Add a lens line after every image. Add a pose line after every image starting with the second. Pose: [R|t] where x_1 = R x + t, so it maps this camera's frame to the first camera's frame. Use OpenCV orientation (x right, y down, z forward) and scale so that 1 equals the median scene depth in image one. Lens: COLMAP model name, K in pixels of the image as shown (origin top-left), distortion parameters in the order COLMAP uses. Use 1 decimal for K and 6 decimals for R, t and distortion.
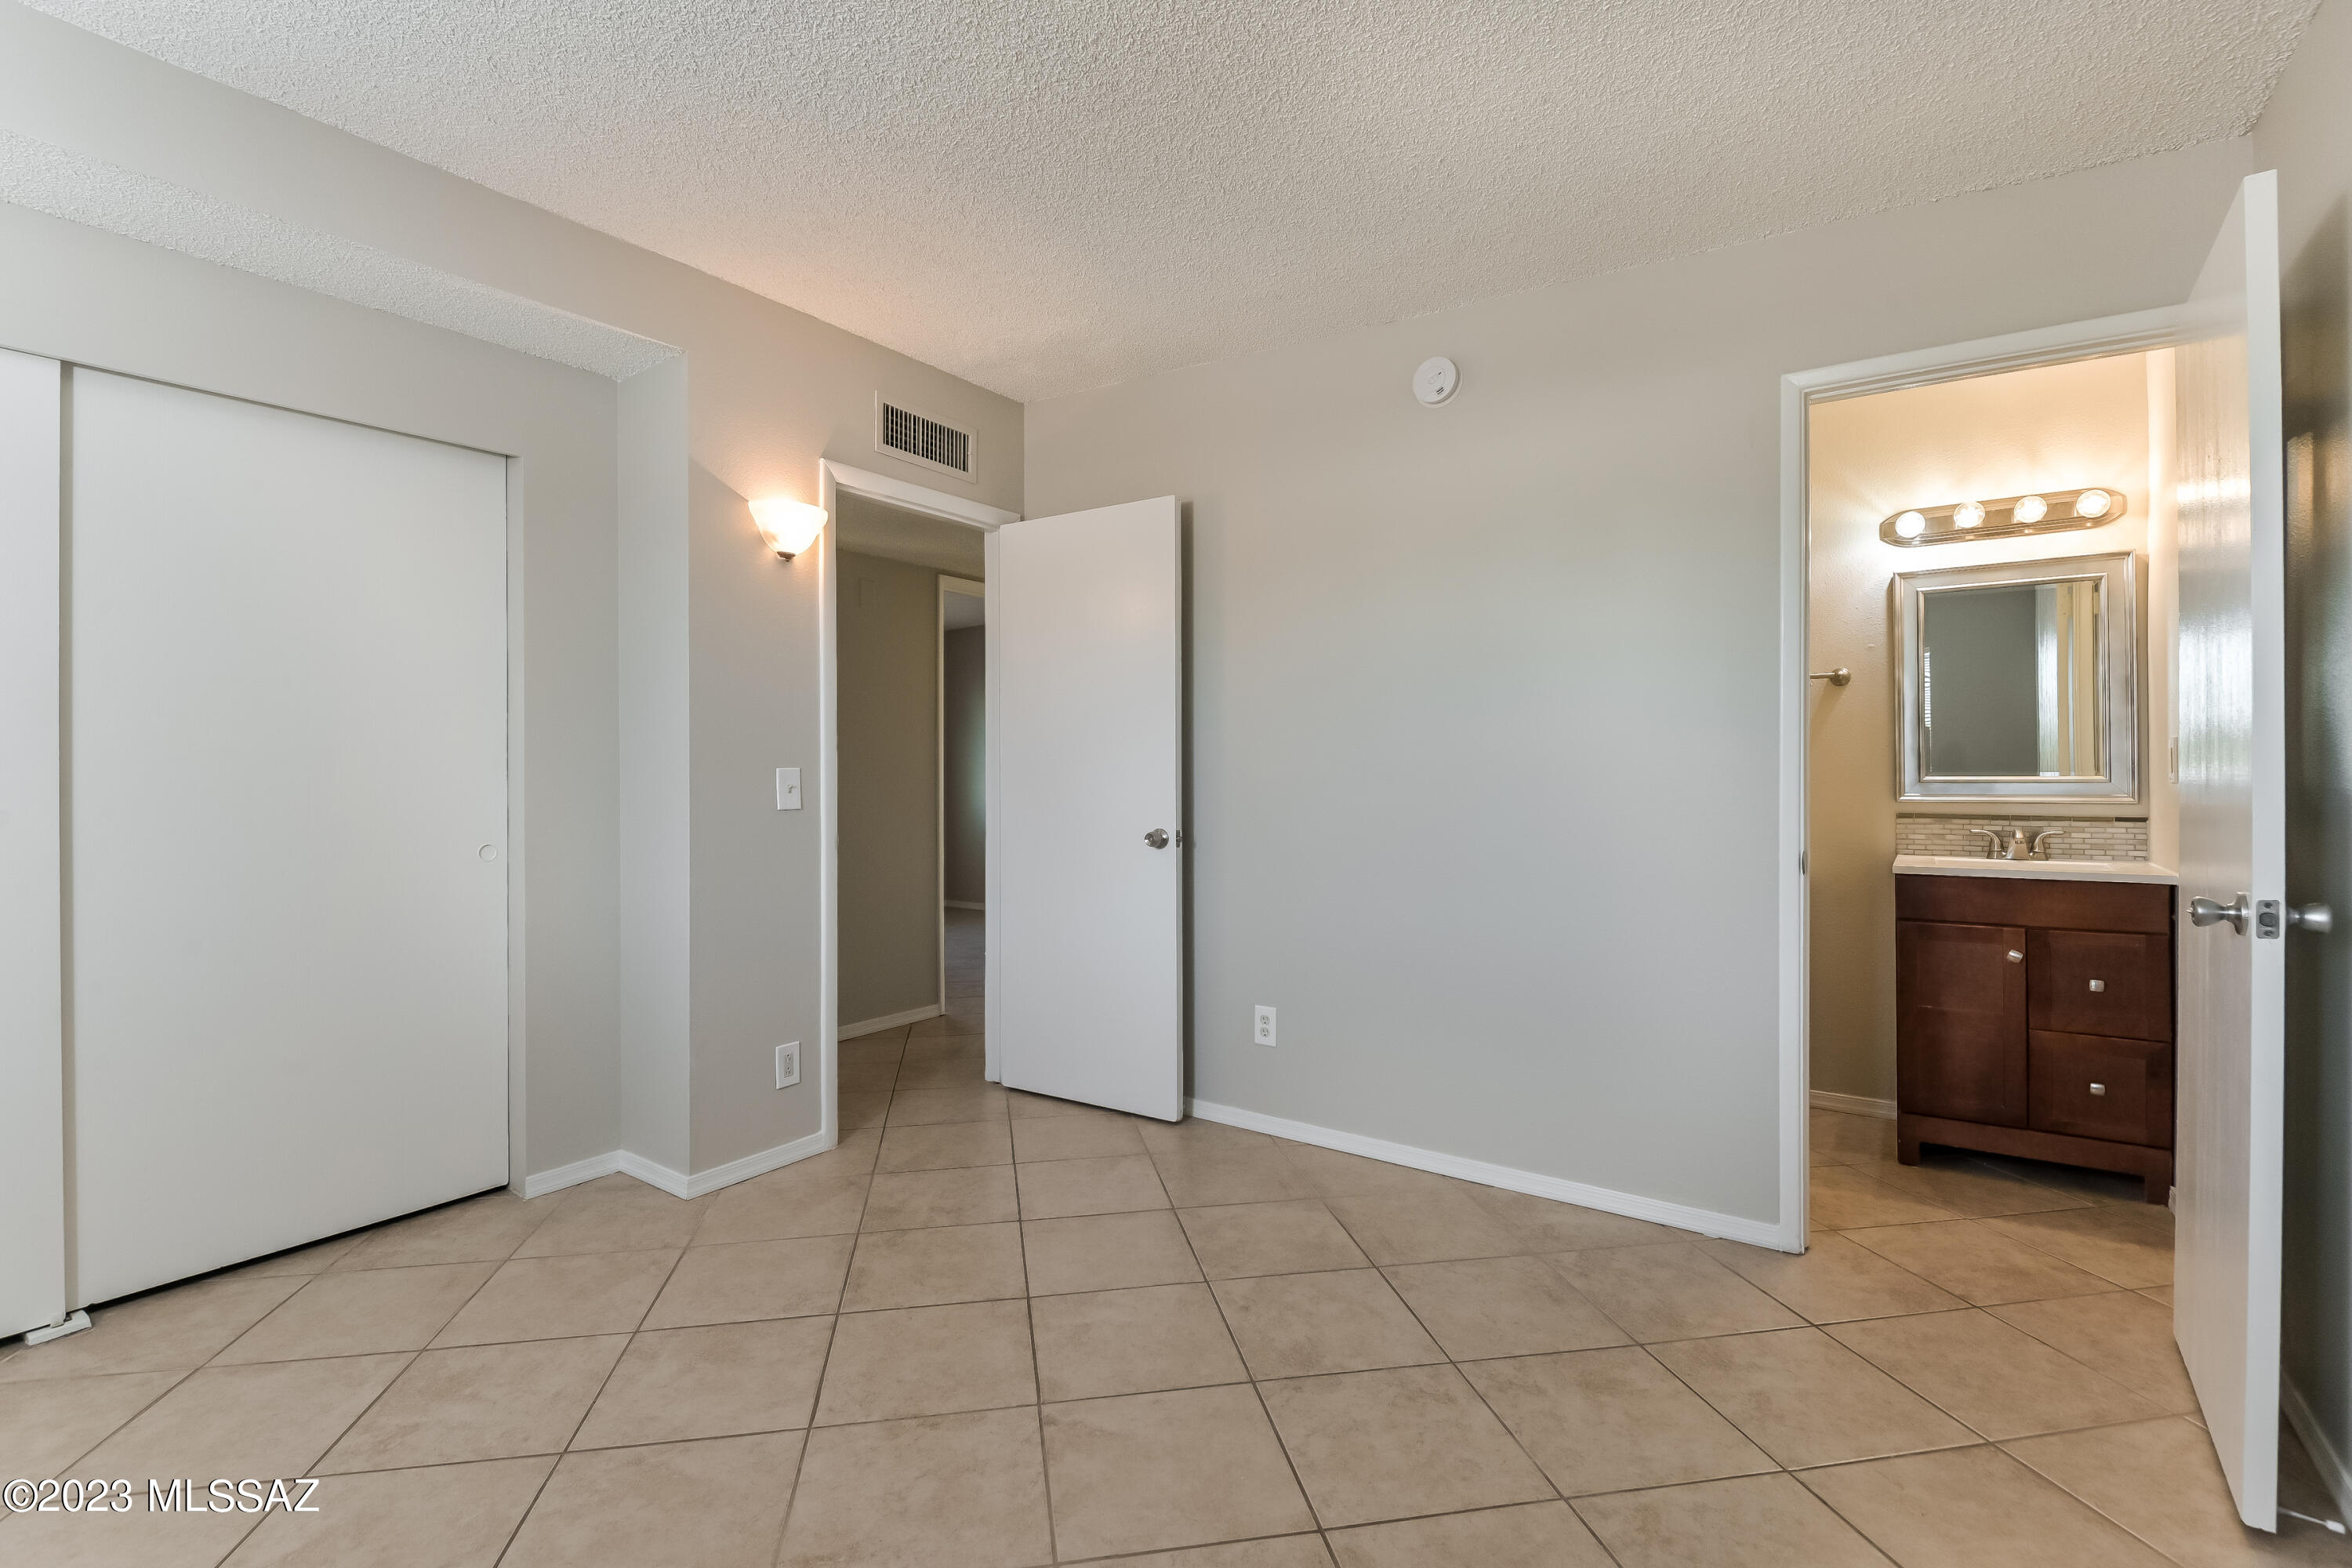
lens RADIAL K [[1063.5, 0, 1164.7], [0, 1063.5, 773.5], [0, 0, 1]] dist [0.000900, 0.000045]
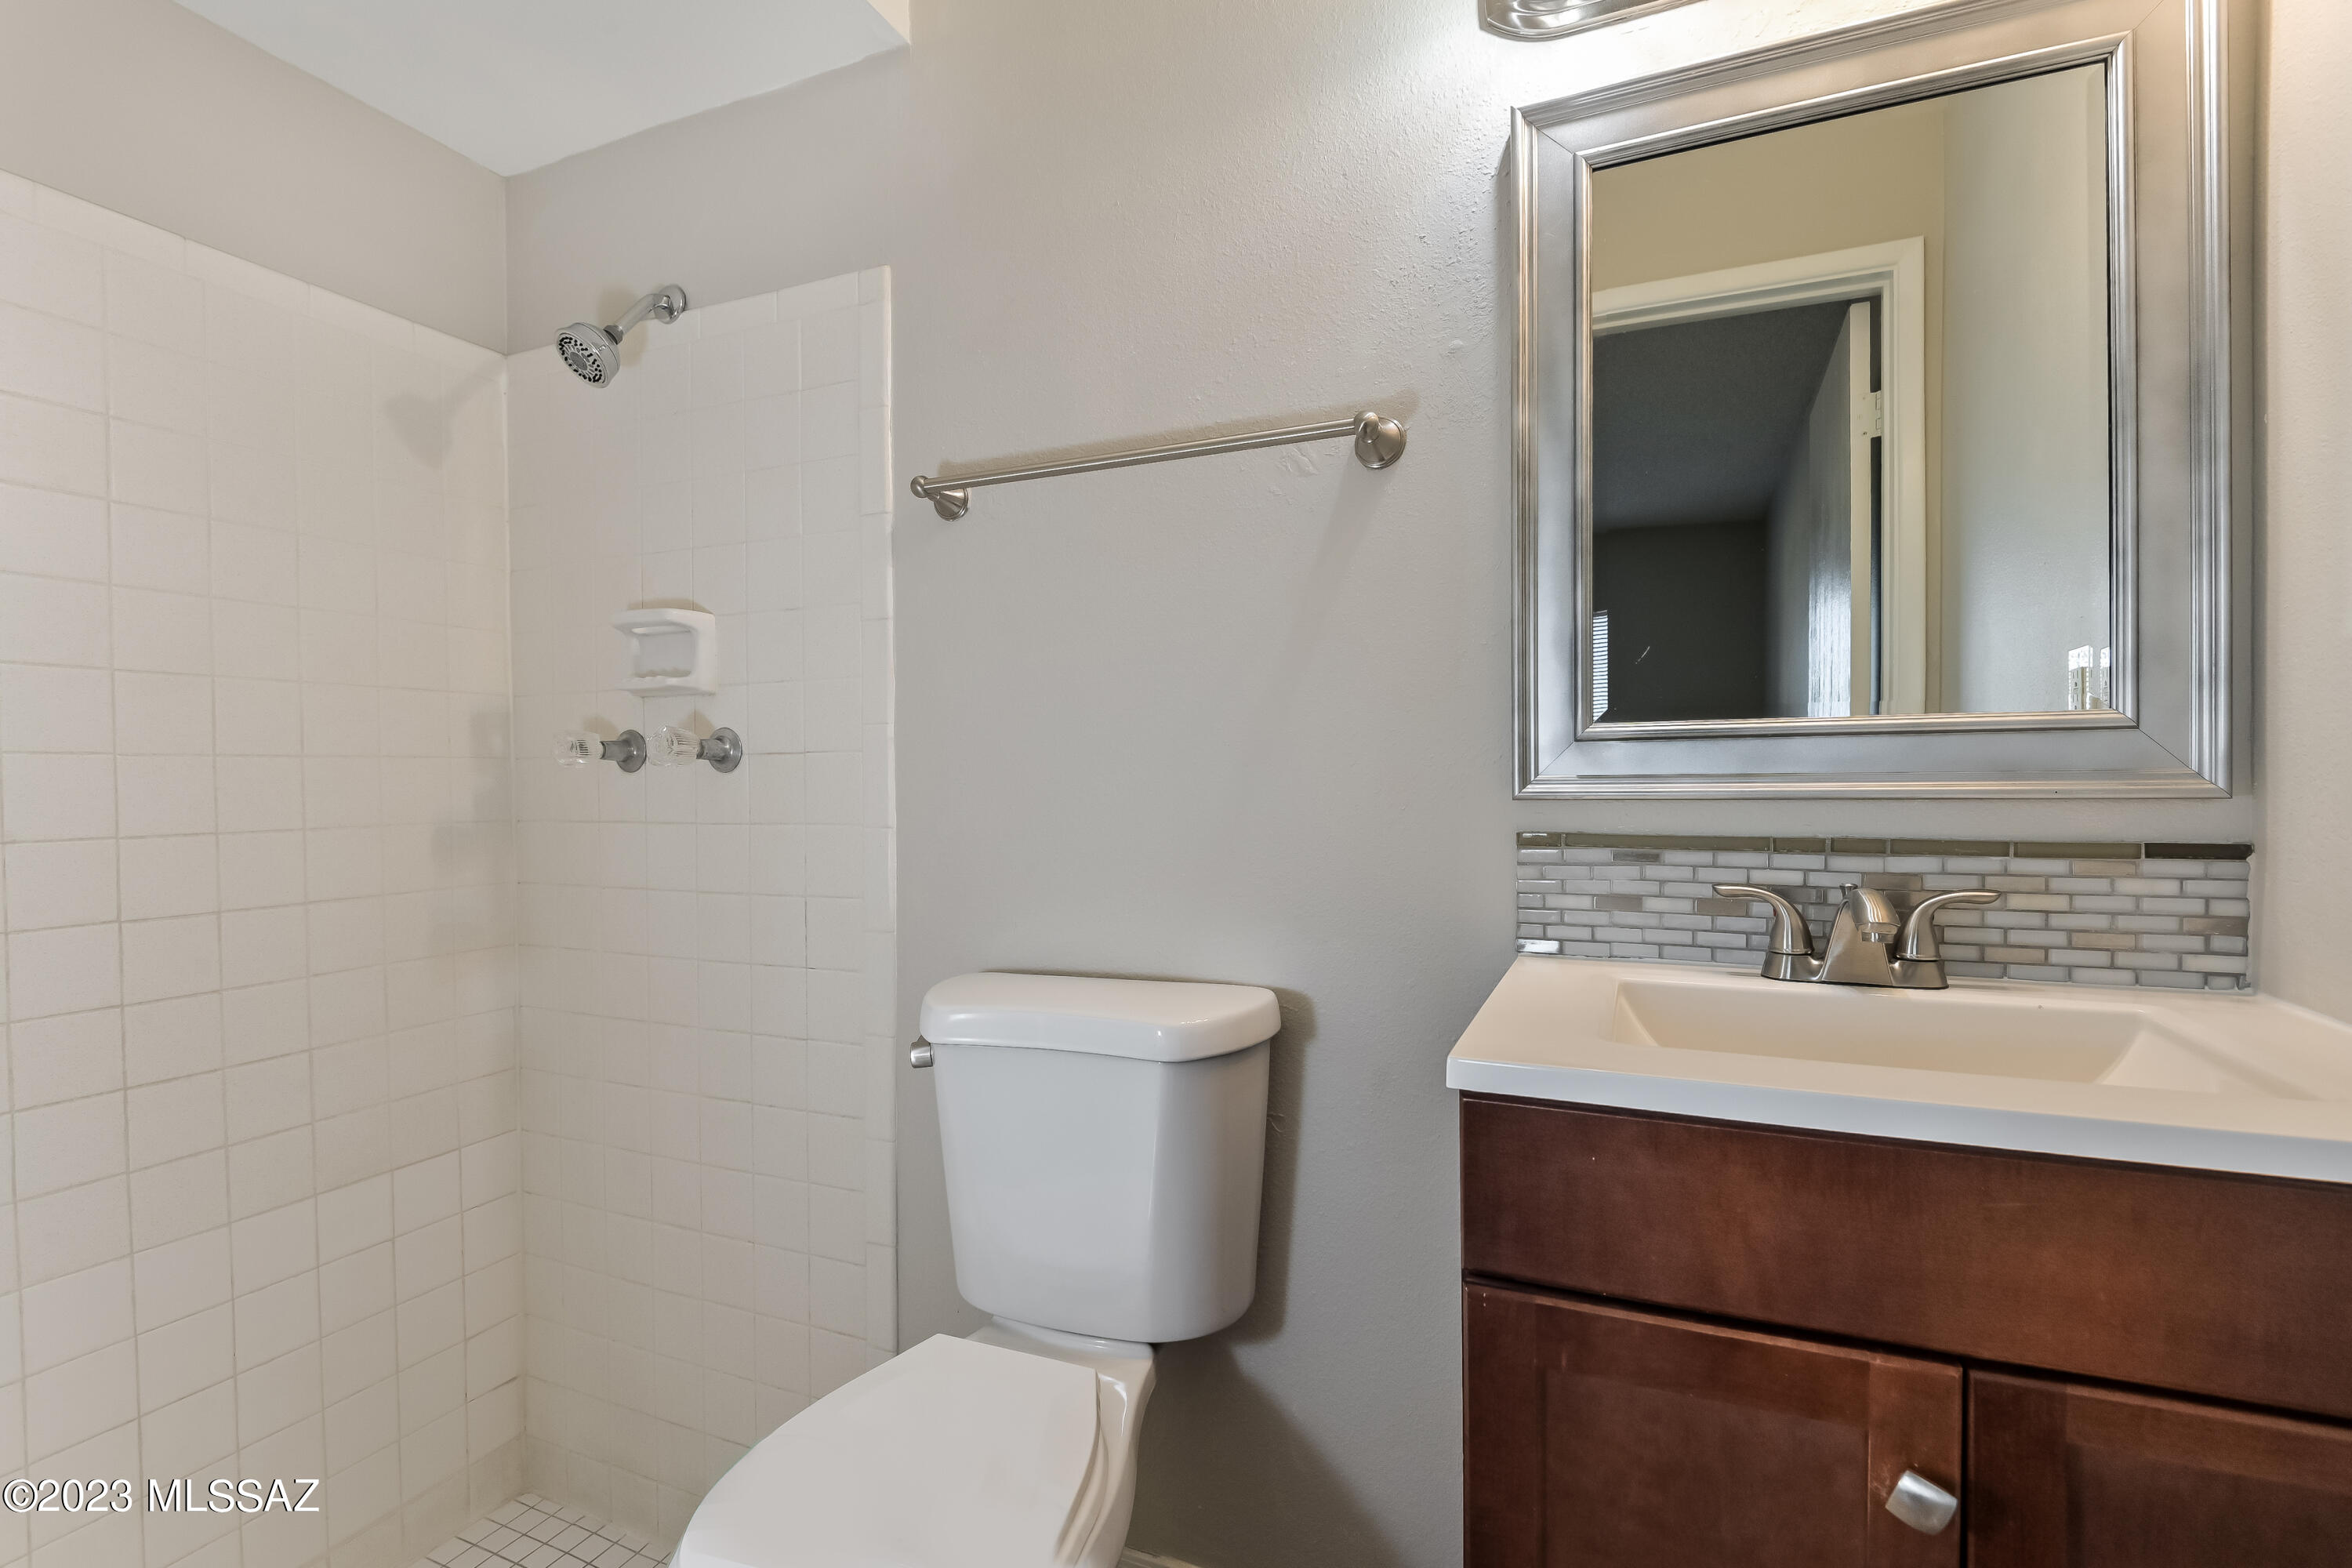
lens RADIAL K [[1063.5, 0, 1186.7], [0, 1063.5, 787.5], [0, 0, 1]] dist [0.000900, 0.000045]
pose [[0.974540, -0.003773, 0.224183, 0.558091], [0.000976, 0.999920, 0.012583, 0.021400], [-0.224213, -0.012044, 0.974466, 0.760397]]
